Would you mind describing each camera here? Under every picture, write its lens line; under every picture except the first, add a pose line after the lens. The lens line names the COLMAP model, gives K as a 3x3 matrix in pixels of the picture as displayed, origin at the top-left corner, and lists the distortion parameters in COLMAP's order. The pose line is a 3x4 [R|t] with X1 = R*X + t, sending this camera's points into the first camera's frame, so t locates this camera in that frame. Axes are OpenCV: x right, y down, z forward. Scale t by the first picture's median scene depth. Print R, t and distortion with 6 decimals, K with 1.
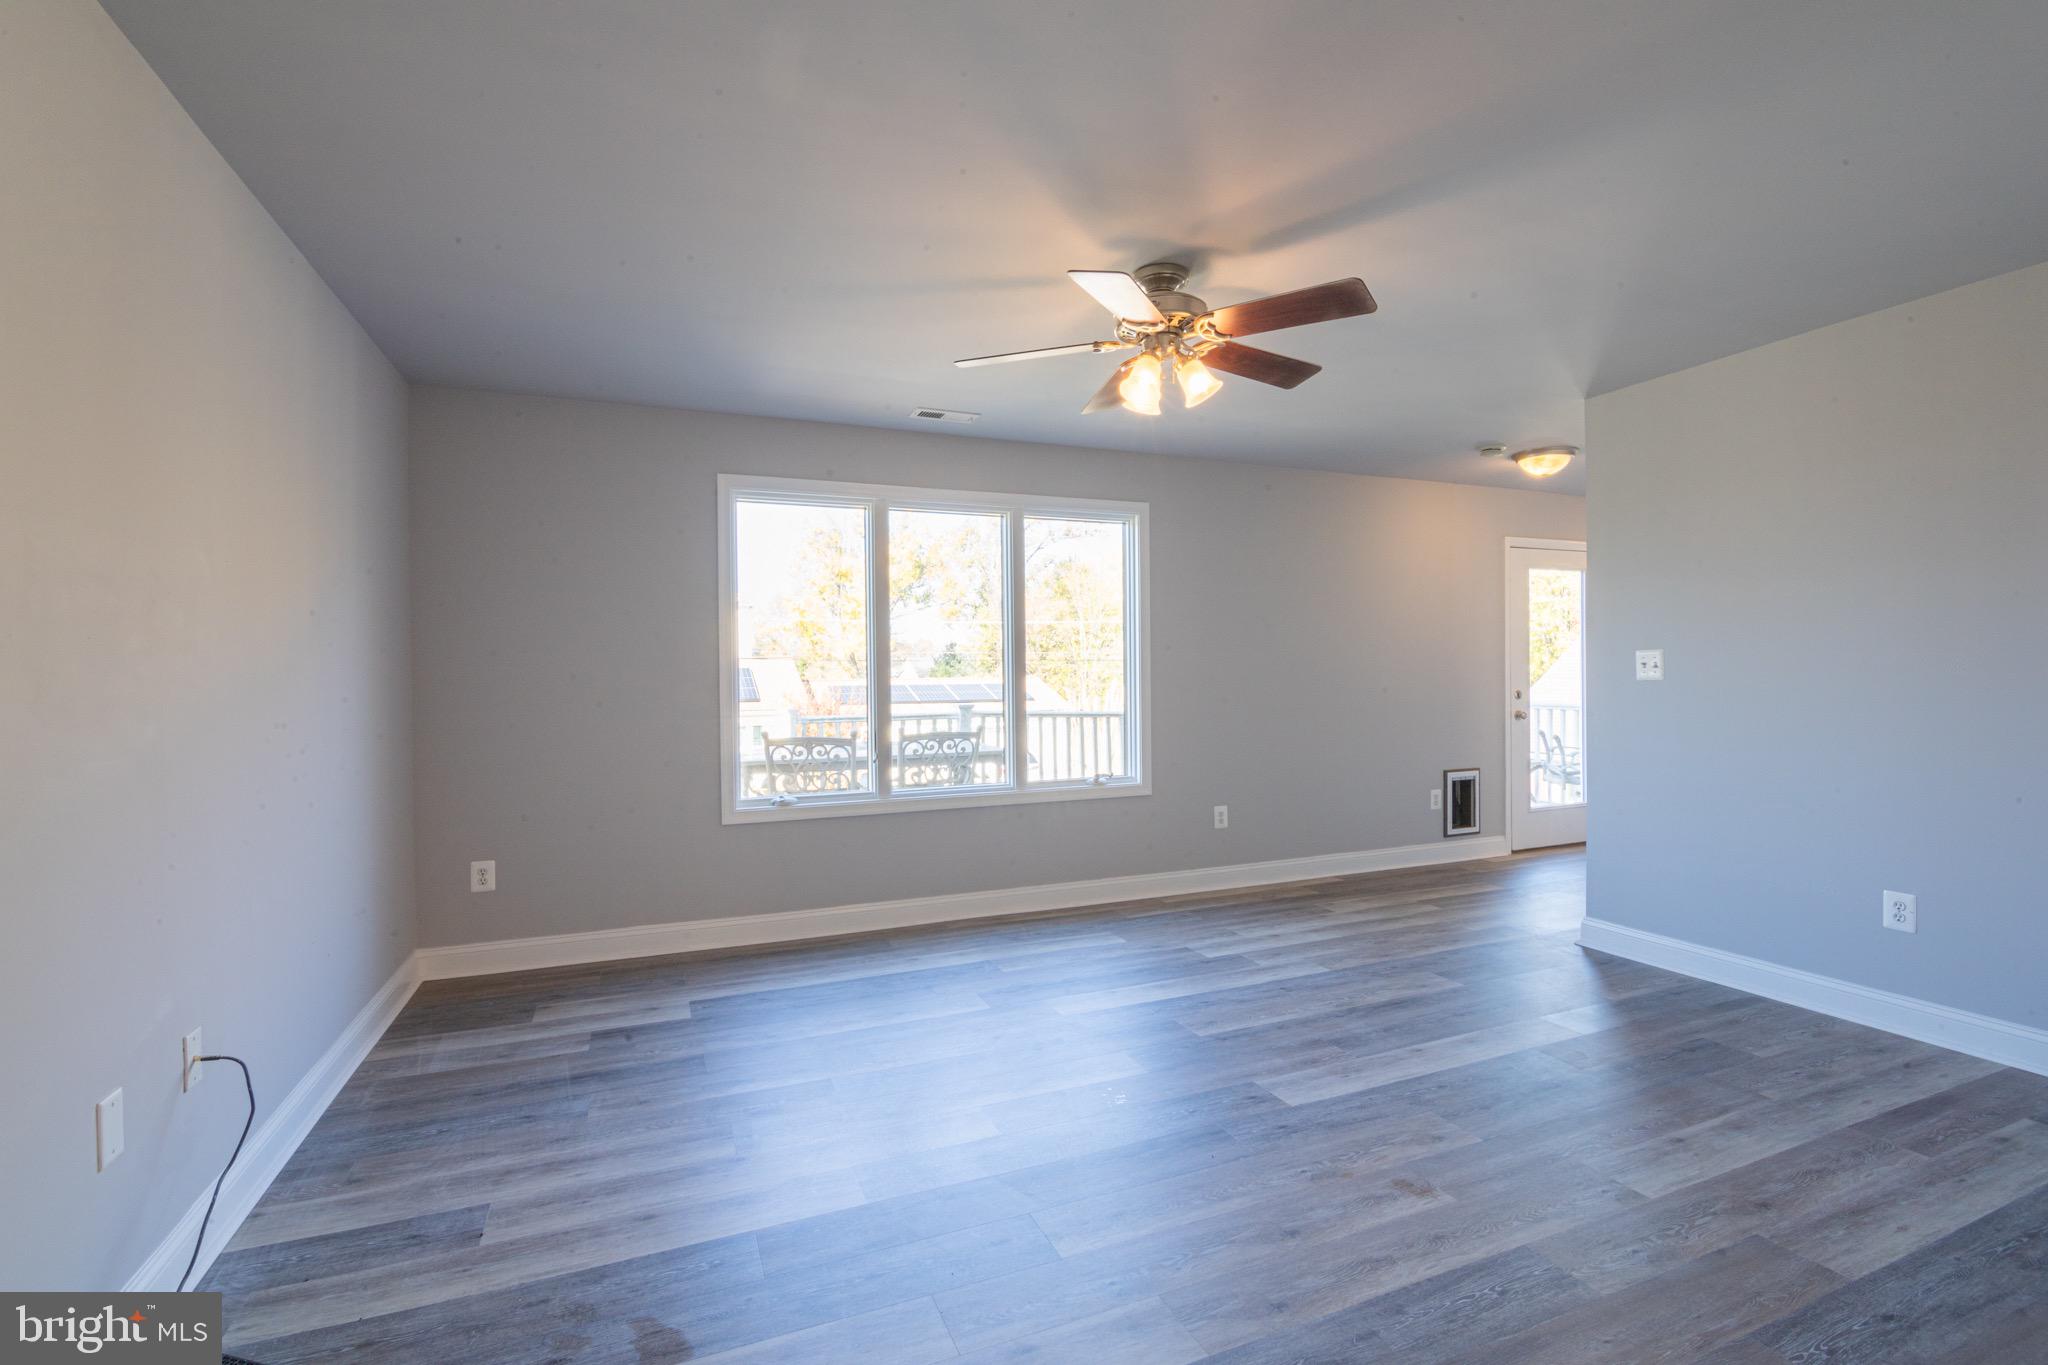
lens RADIAL K [[914.5, 0, 1023.1], [0, 914.5, 680.6], [0, 0, 1]] dist [-0.009870, -0.002145]
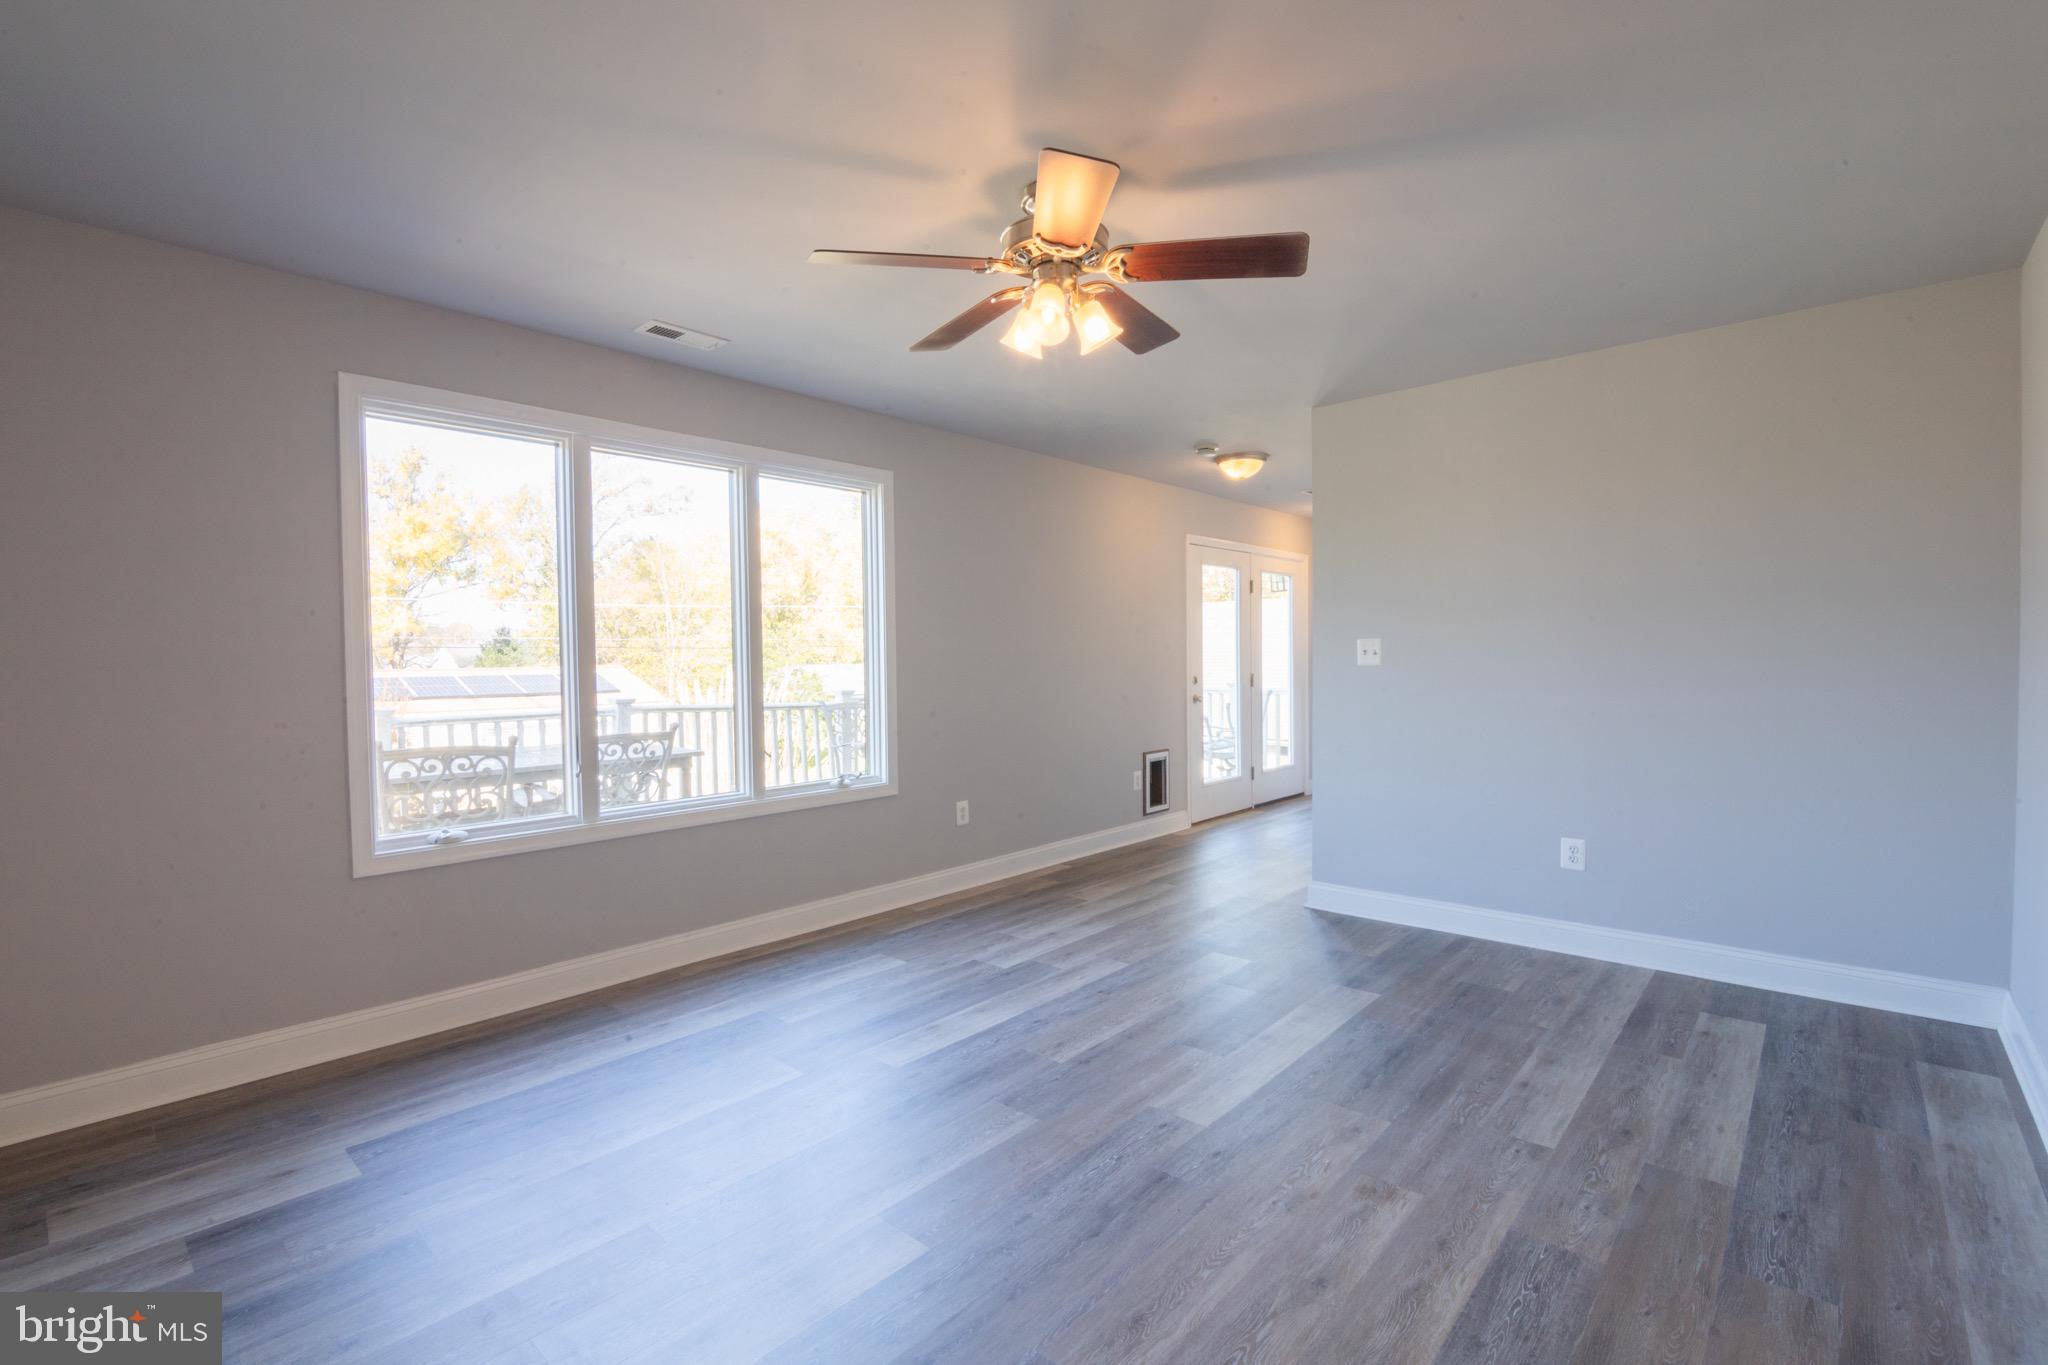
lens RADIAL K [[914.5, 0, 1021.7], [0, 914.5, 681.5], [0, 0, 1]] dist [-0.009870, -0.002145]
pose [[0.902118, -0.011110, 0.431347, -0.181037], [0.005316, 0.999879, 0.014635, 0.000206], [-0.431457, -0.010910, 0.902067, 0.168783]]
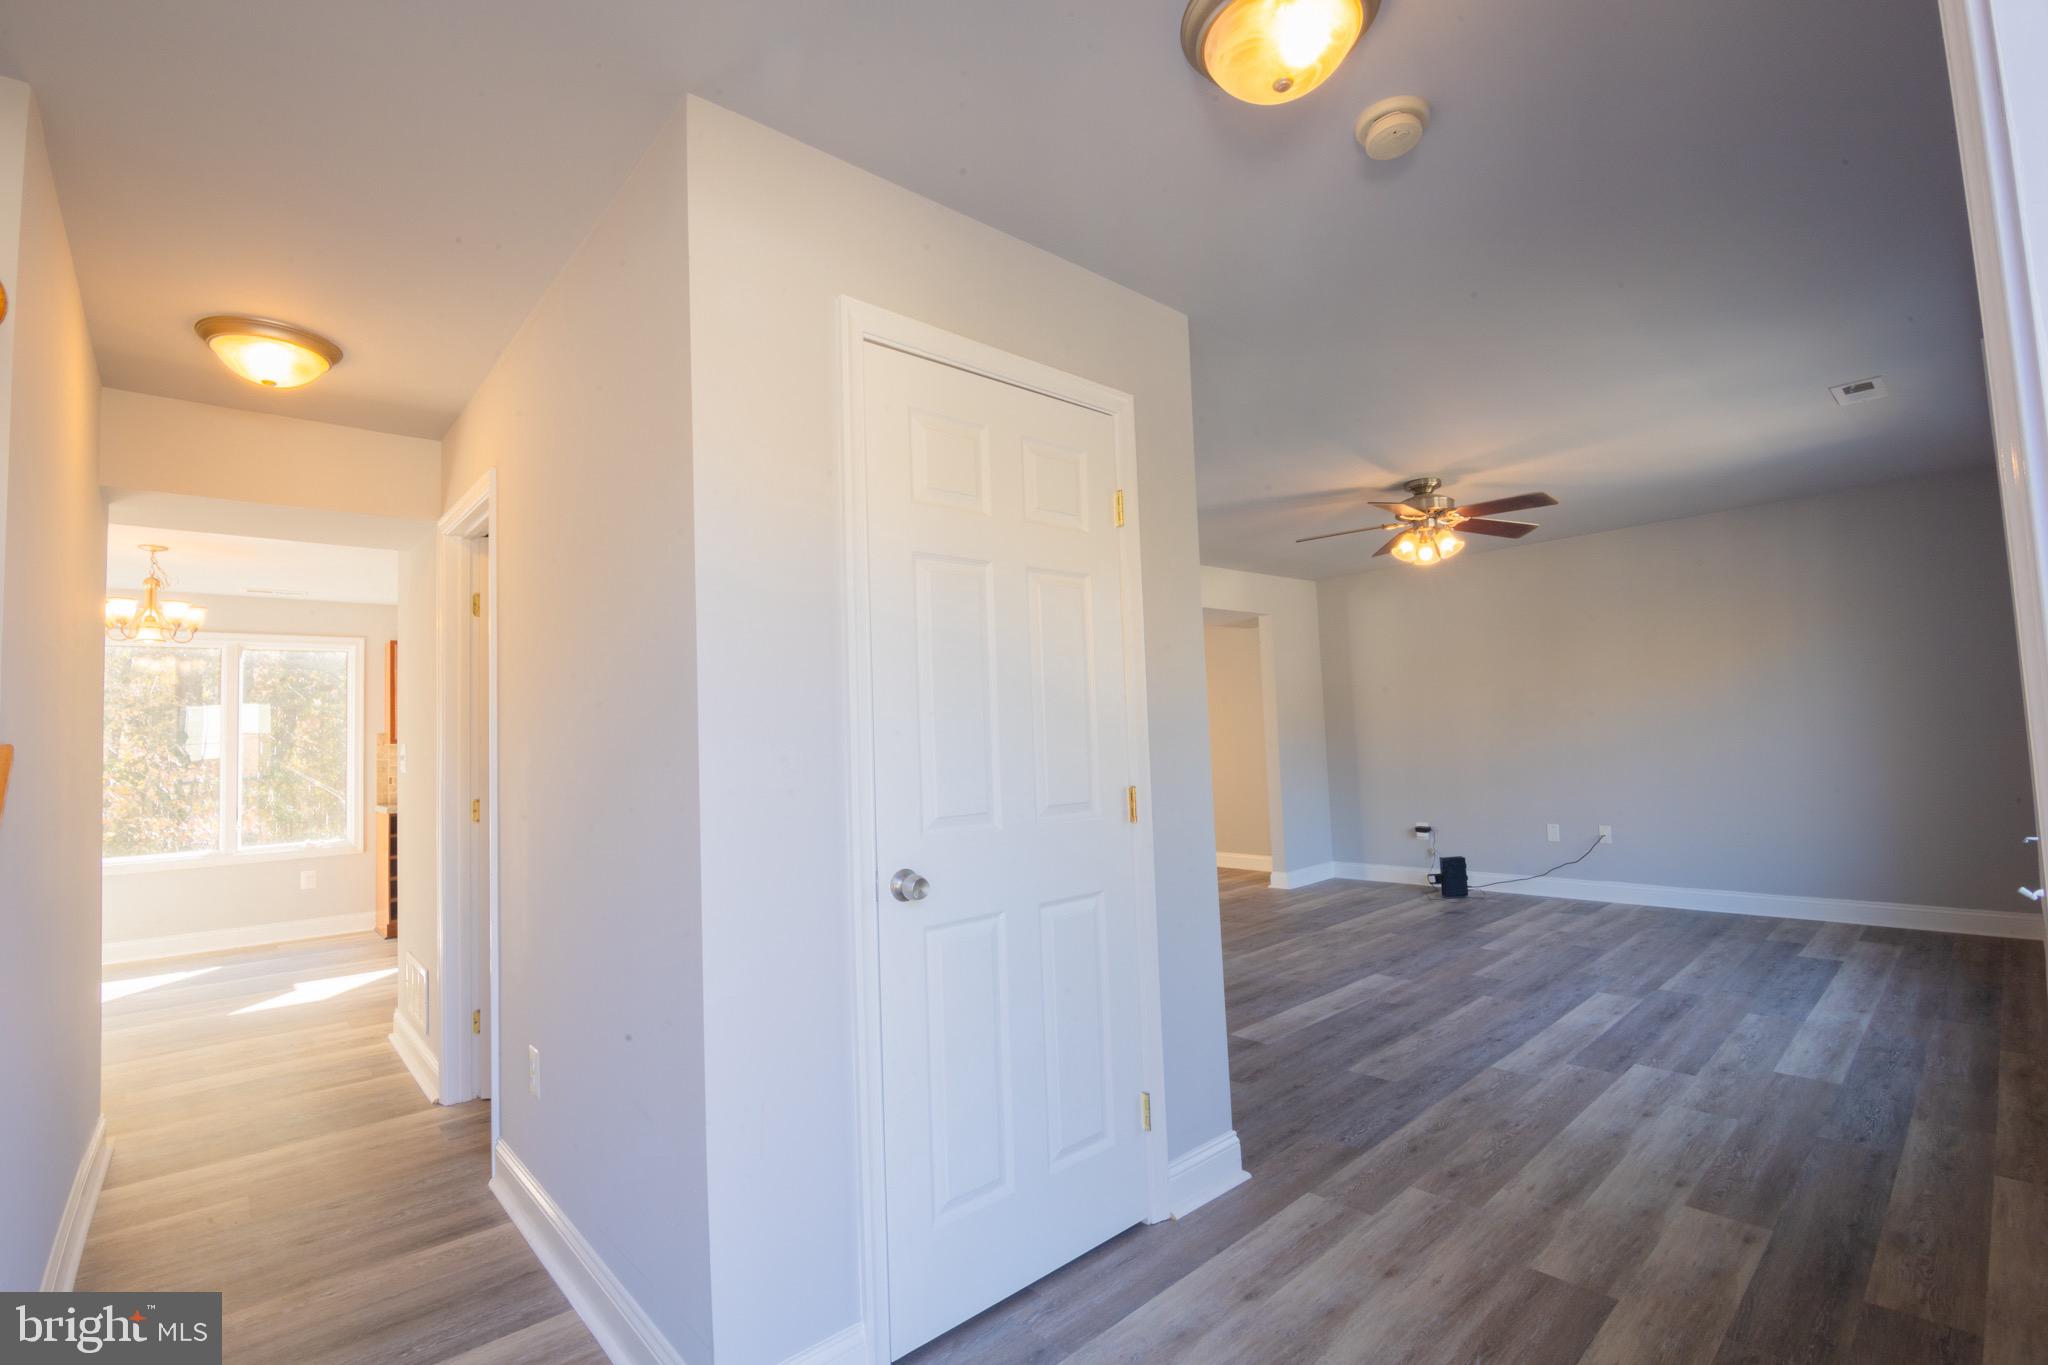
lens RADIAL K [[914.5, 0, 1025.6], [0, 914.5, 681.4], [0, 0, 1]] dist [-0.009870, -0.002145]
pose [[-0.940034, 0.026496, -0.340050, 1.008155], [0.047357, 0.997461, -0.053194, -0.019744], [0.337777, -0.066108, -0.938902, 1.644738]]
